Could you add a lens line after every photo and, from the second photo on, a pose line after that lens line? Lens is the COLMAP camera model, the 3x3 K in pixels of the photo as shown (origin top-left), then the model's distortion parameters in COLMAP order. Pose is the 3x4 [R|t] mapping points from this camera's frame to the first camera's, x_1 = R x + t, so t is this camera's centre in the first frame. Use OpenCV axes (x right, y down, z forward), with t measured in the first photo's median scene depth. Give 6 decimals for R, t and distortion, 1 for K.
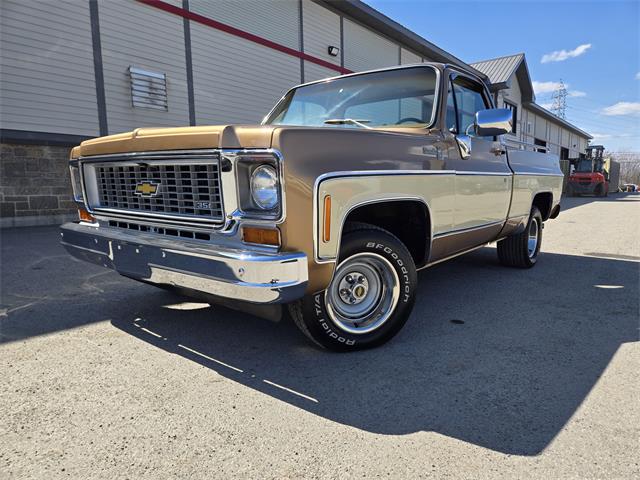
lens RADIAL K [[428.2, 0, 321.8], [0, 428.2, 239.5], [0, 0, 1]] dist [0.063066, -0.052114]
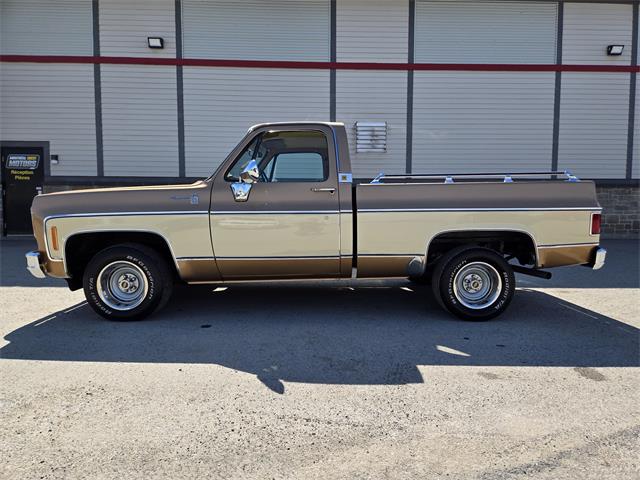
lens RADIAL K [[428.2, 0, 321.8], [0, 428.2, 239.5], [0, 0, 1]] dist [0.063066, -0.052114]
pose [[0.661773, 0.050745, -0.747985, 0.393034], [-0.094253, 0.995422, -0.015858, -0.021690], [0.743756, 0.080994, 0.663526, 0.099479]]
